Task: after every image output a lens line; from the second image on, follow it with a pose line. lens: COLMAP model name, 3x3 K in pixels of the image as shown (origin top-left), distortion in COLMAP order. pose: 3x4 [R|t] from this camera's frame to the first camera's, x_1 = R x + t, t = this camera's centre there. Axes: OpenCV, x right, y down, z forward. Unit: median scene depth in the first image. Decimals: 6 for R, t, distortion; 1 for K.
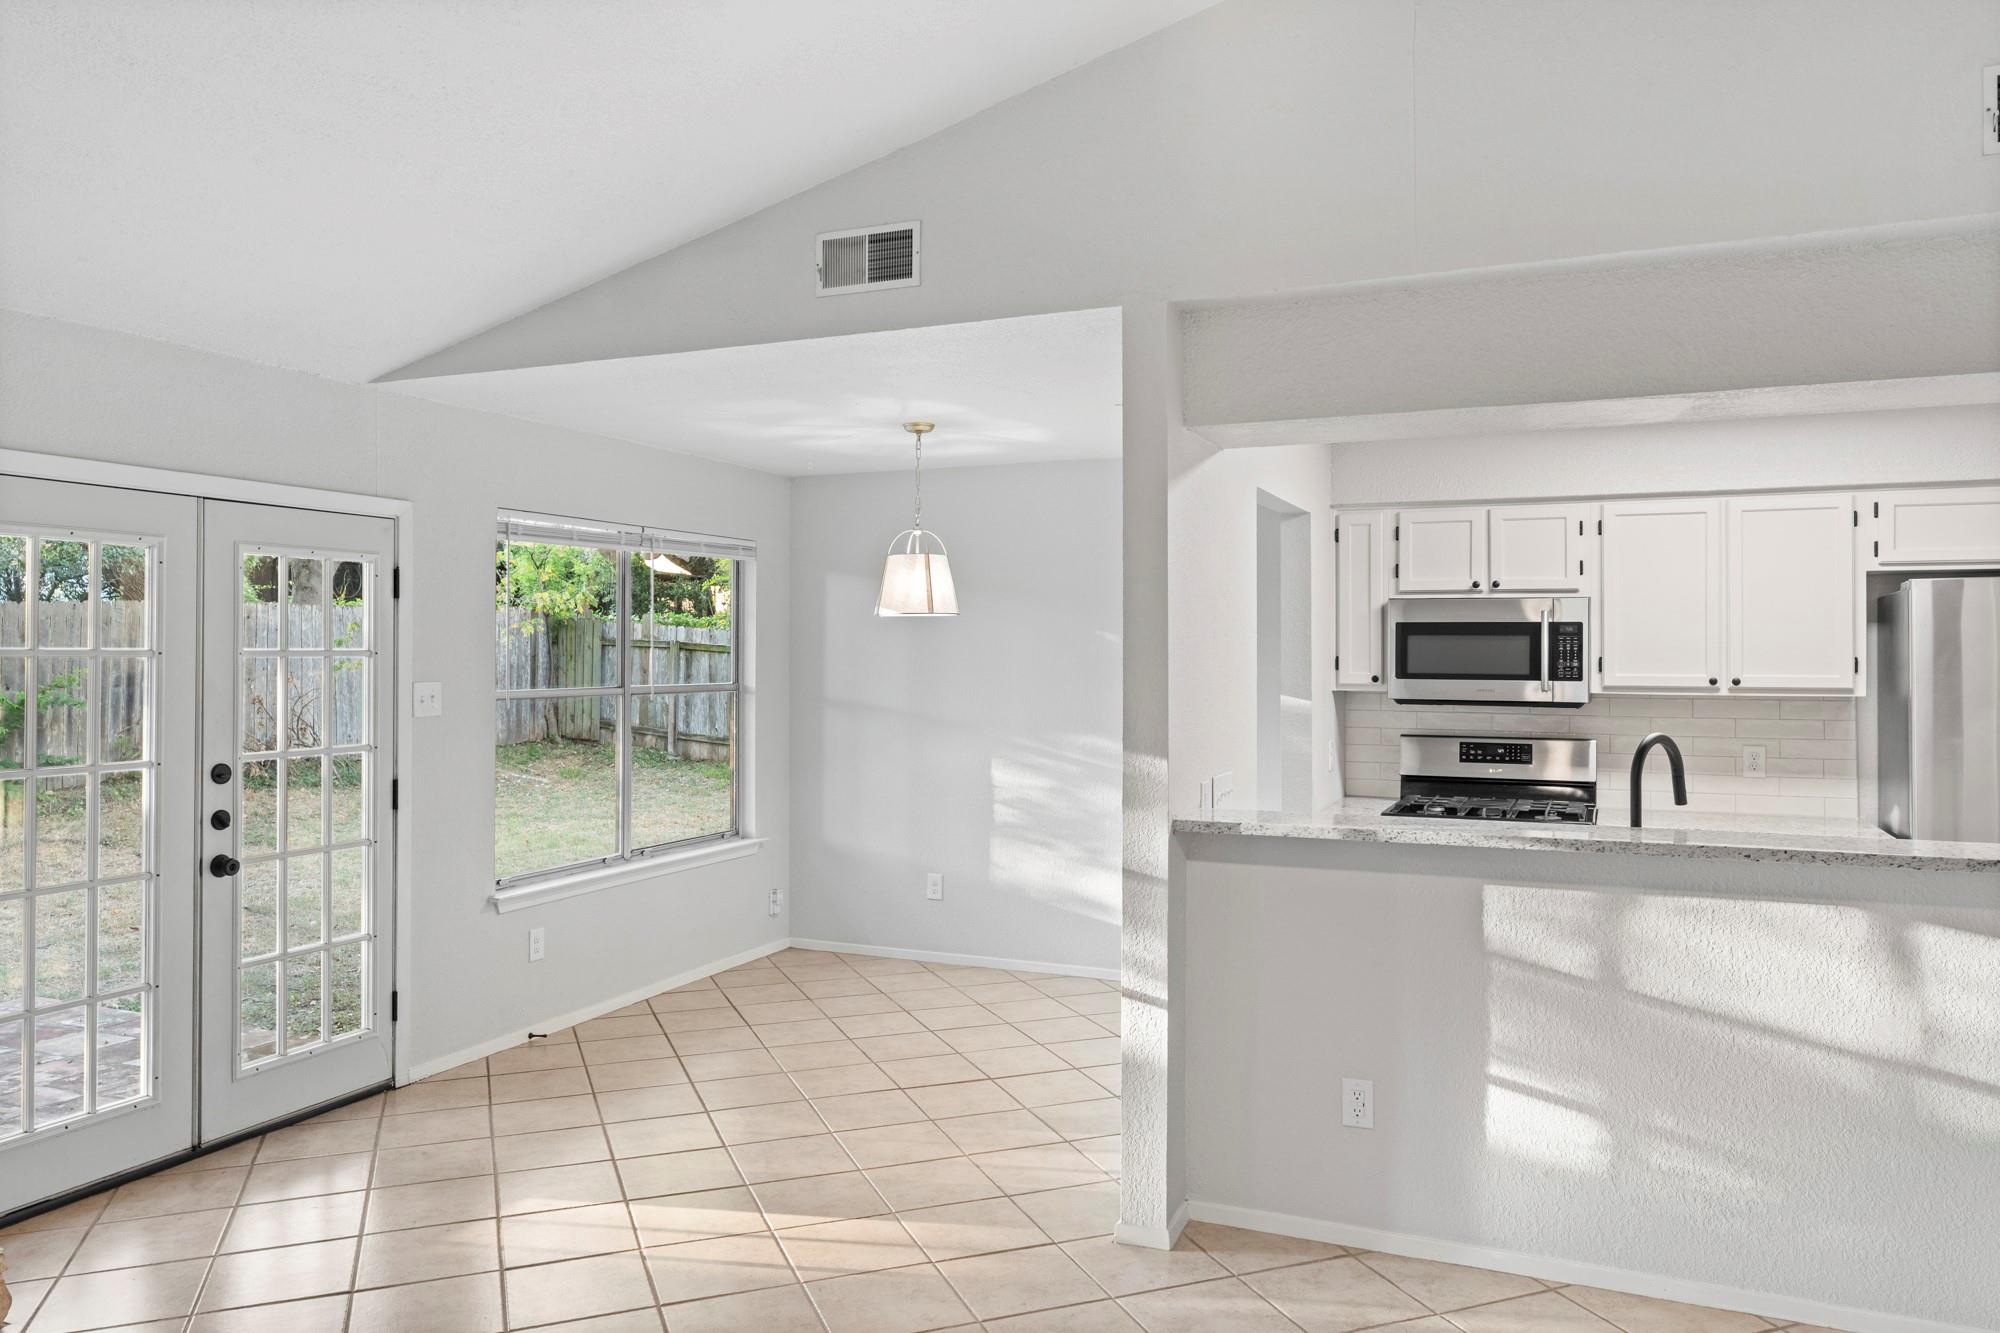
lens RADIAL K [[1412.2, 0, 988.7], [0, 1412.2, 642.5], [0, 0, 1]] dist [0.001223, 0.007940]
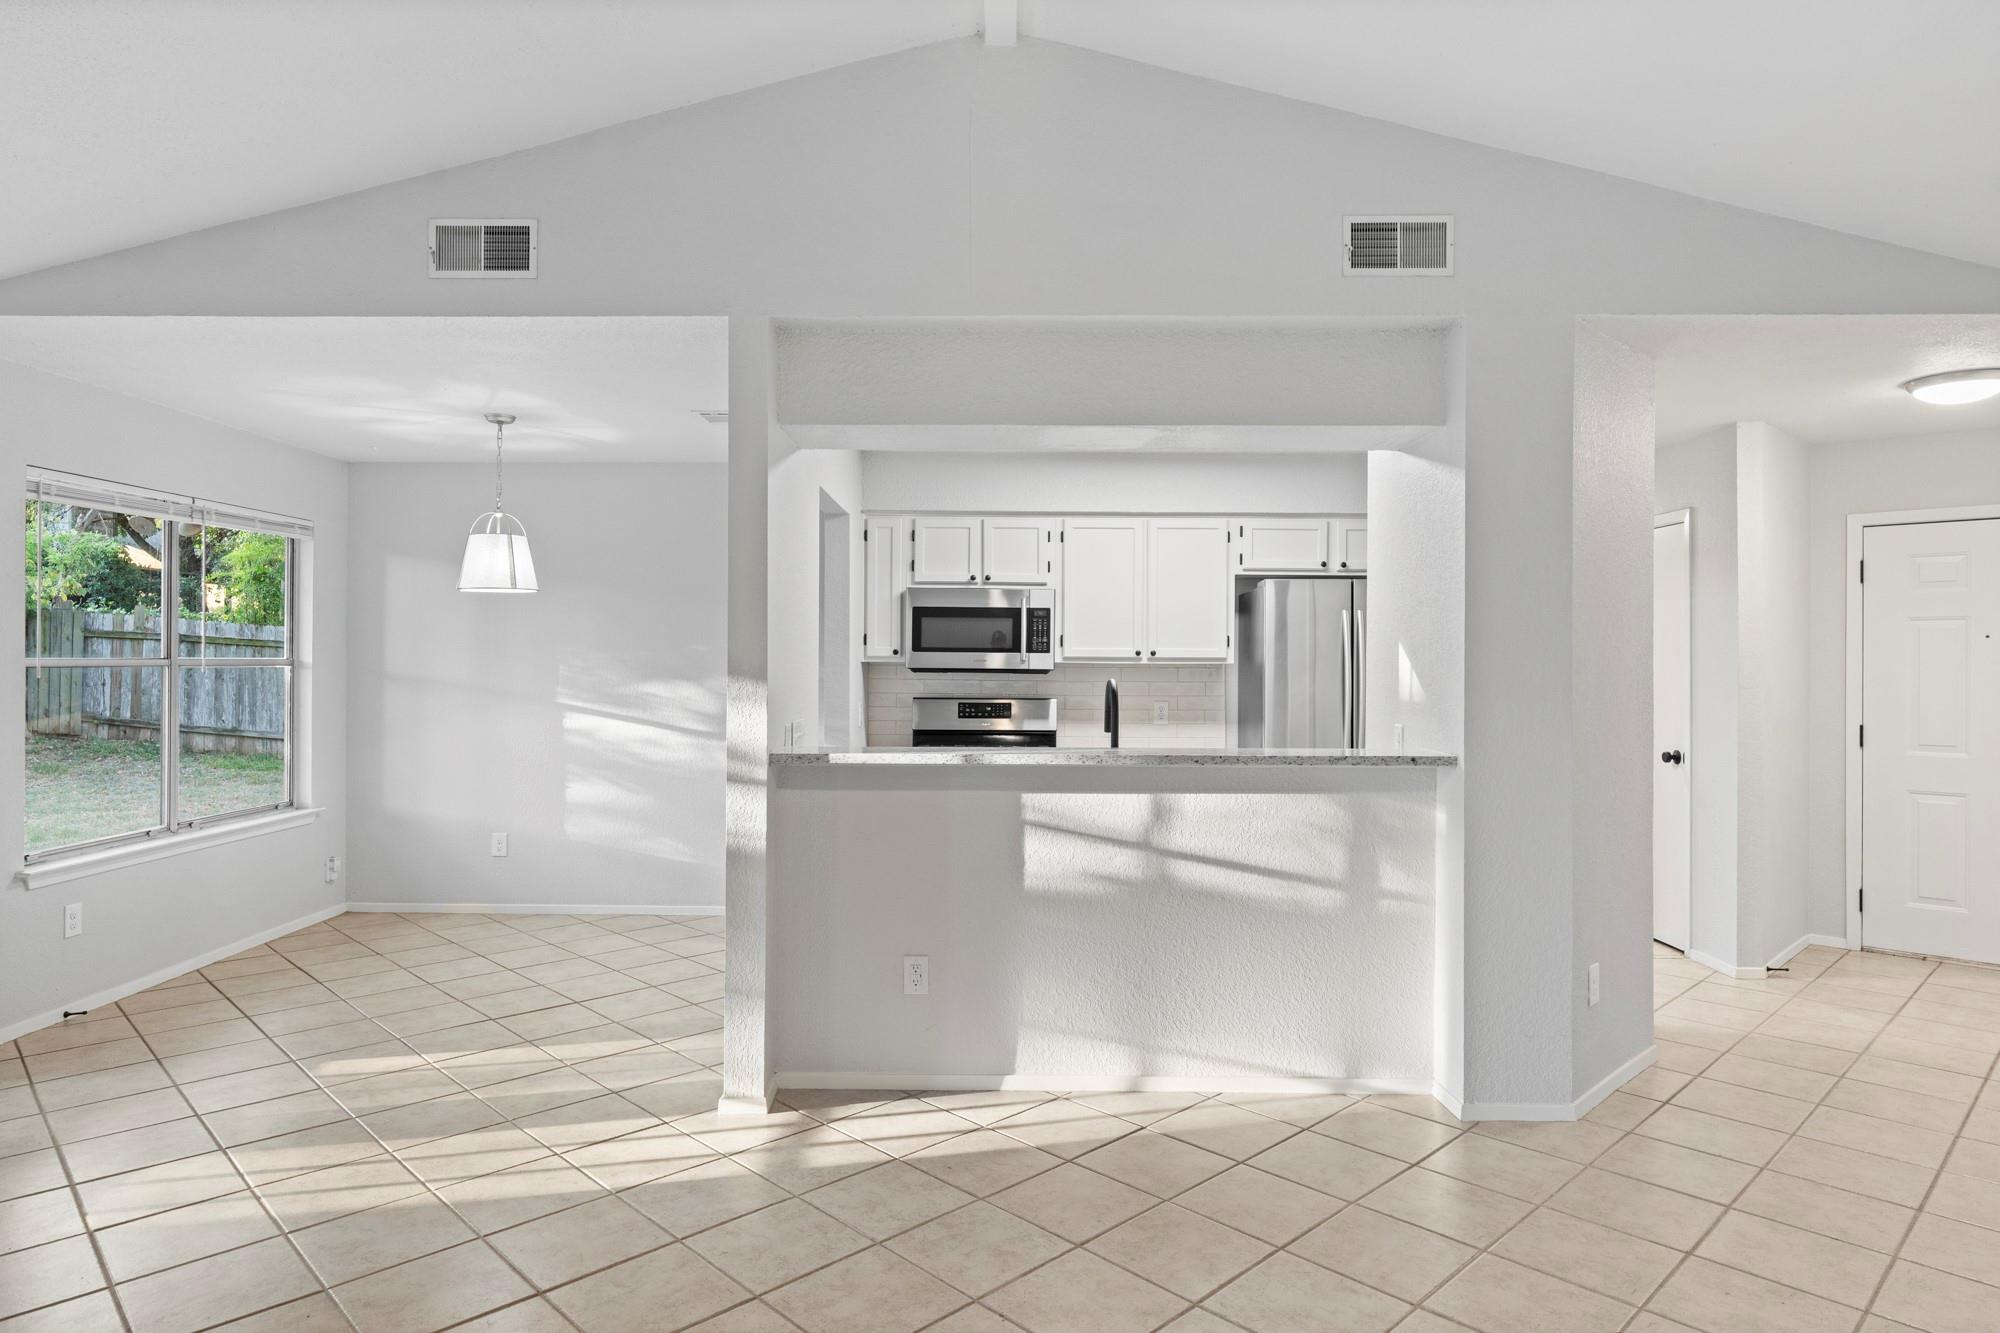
lens RADIAL K [[1191.1, 0, 995.7], [0, 1191.1, 658.4], [0, 0, 1]] dist [-0.002083, 0.000799]
pose [[0.919637, 0.003515, 0.392754, -0.061472], [-0.006411, 0.999961, 0.006061, 0.026342], [-0.392717, -0.008092, 0.919624, 0.002346]]
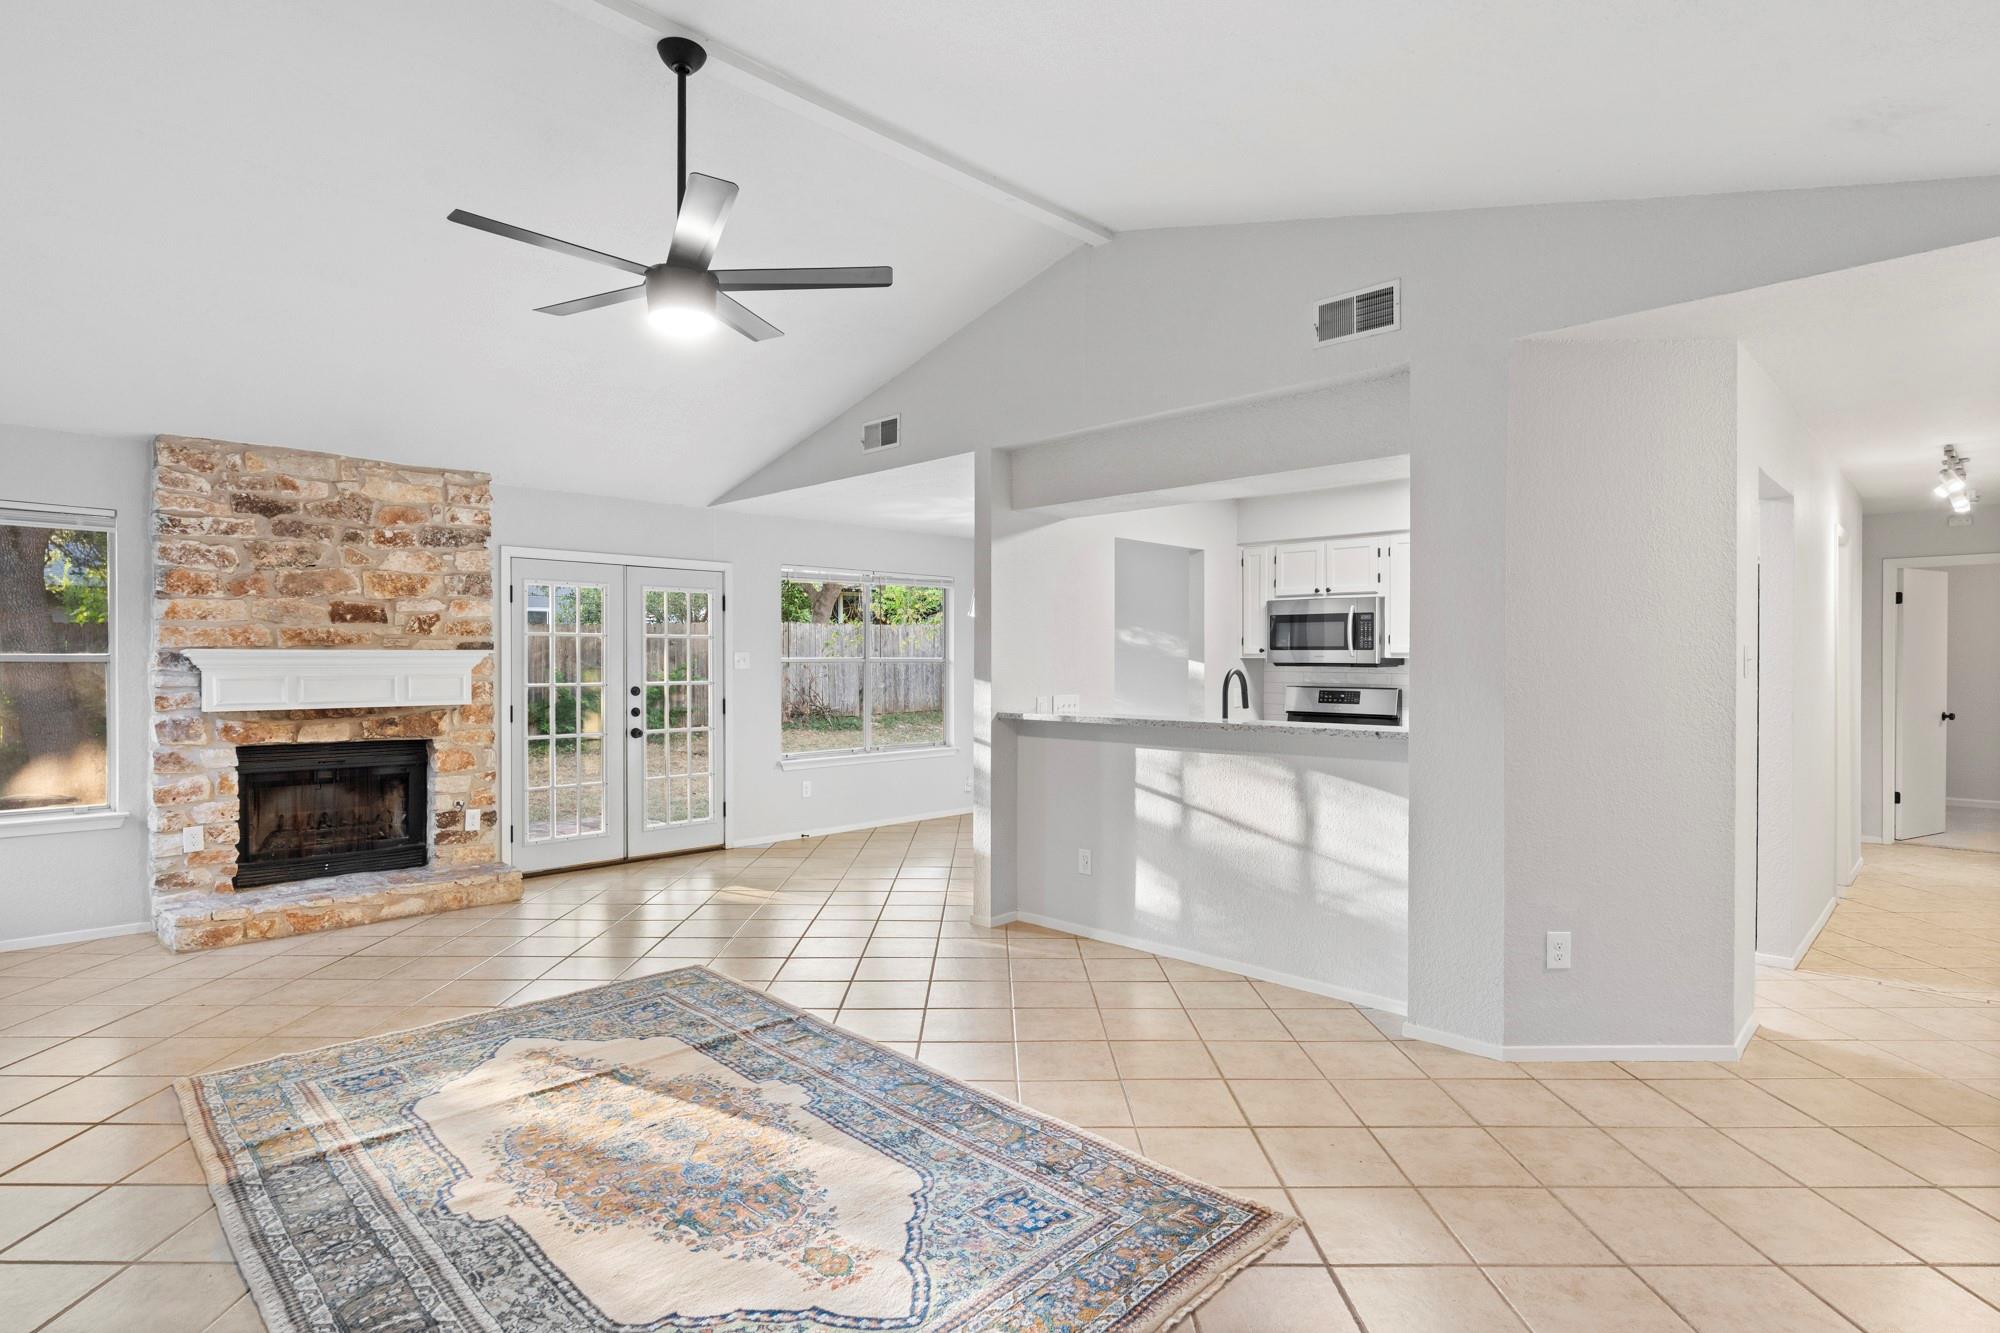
lens RADIAL K [[1011.9, 0, 991.8], [0, 1011.9, 668.7], [0, 0, 1]] dist [-0.012697, 0.006433]
pose [[0.935242, 0.001031, -0.354007, 0.427455], [0.004853, 0.999864, 0.015733, 0.029139], [0.353975, -0.016432, 0.935110, -0.217254]]
